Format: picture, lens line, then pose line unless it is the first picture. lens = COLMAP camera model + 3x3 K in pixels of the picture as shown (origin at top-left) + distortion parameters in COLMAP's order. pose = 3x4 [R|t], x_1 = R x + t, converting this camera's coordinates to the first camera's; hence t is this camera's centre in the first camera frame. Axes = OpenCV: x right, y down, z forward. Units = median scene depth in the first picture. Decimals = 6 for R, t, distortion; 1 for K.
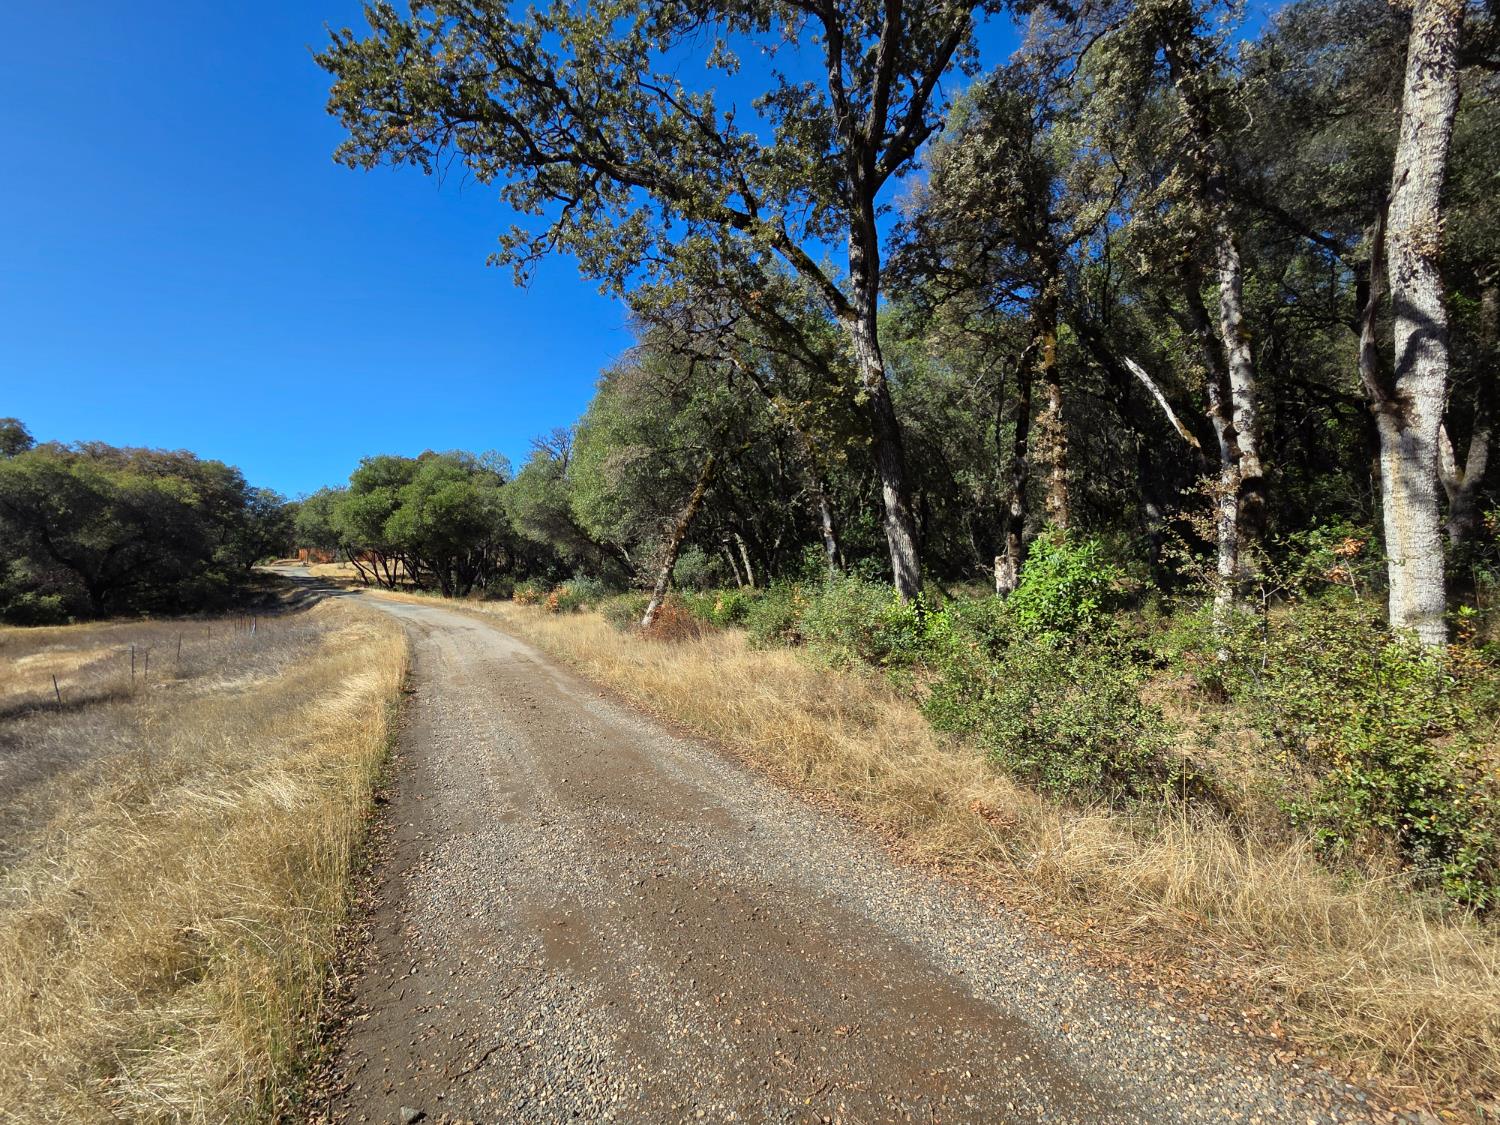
lens RADIAL K [[604.6, 0, 761.1], [0, 604.6, 554.2], [0, 0, 1]] dist [-0.001398, -0.000004]
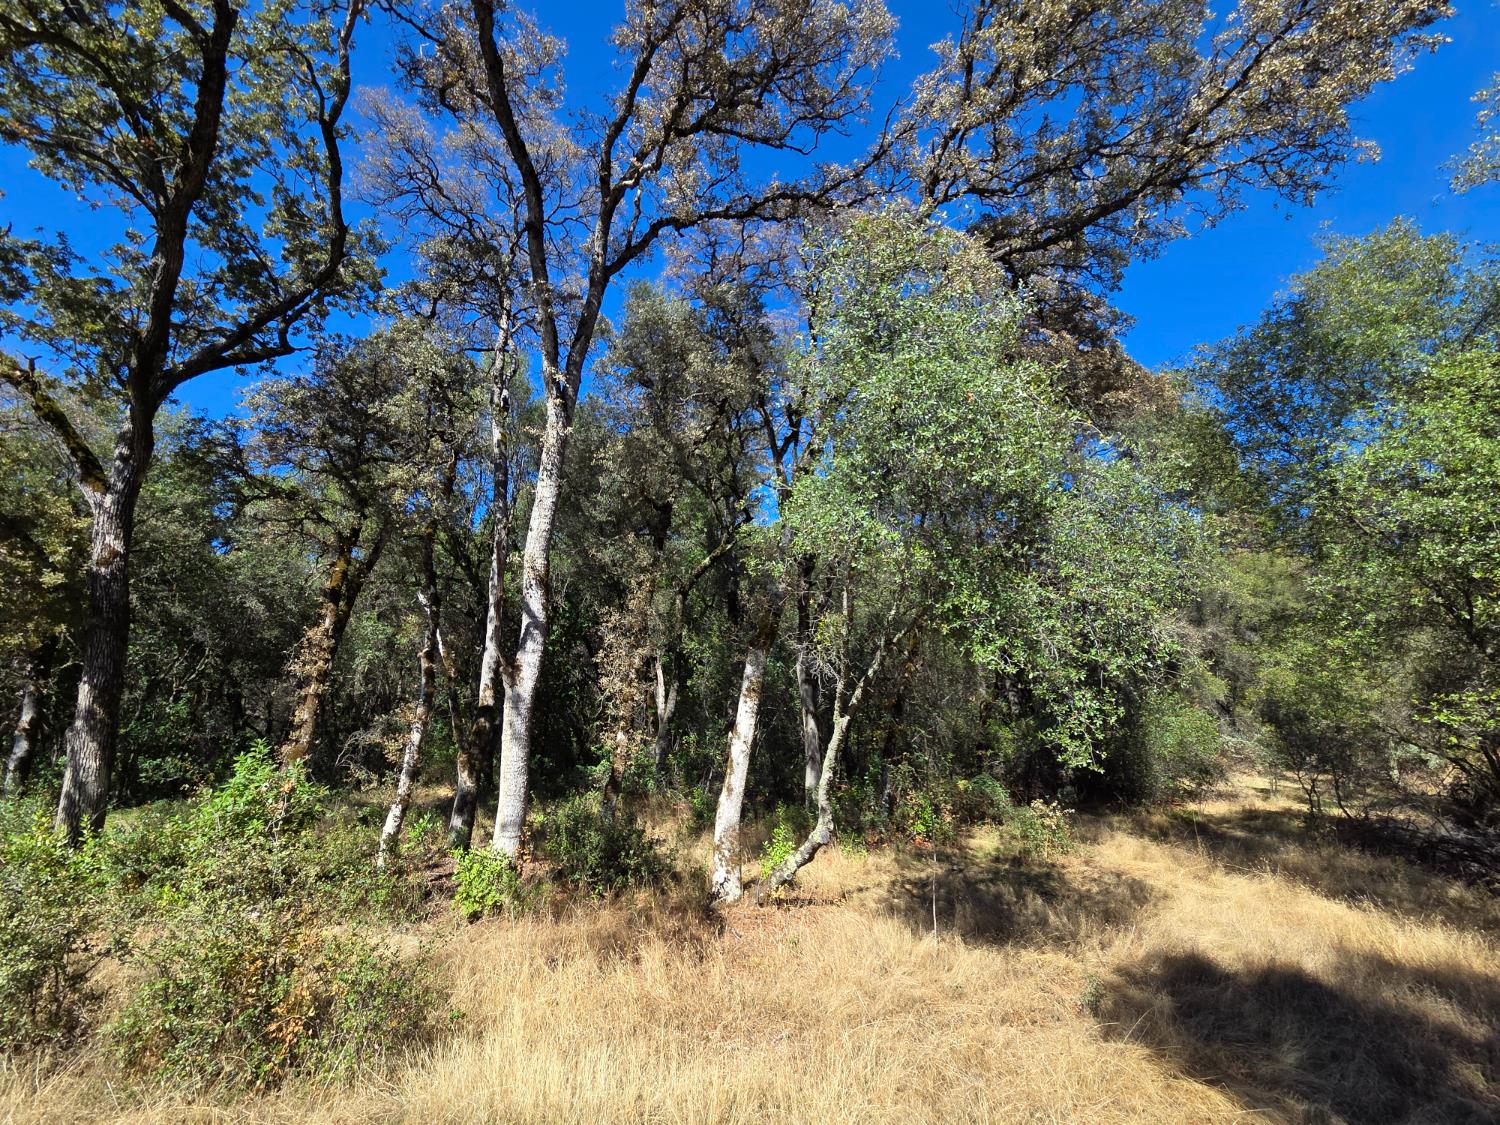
lens RADIAL K [[604.6, 0, 761.1], [0, 604.6, 554.2], [0, 0, 1]] dist [-0.001398, -0.000004]
pose [[0.693989, 0.242052, 0.678078, 0.251847], [-0.025225, 0.949390, -0.313085, -0.042112], [-0.719543, 0.200173, 0.664972, -0.292297]]
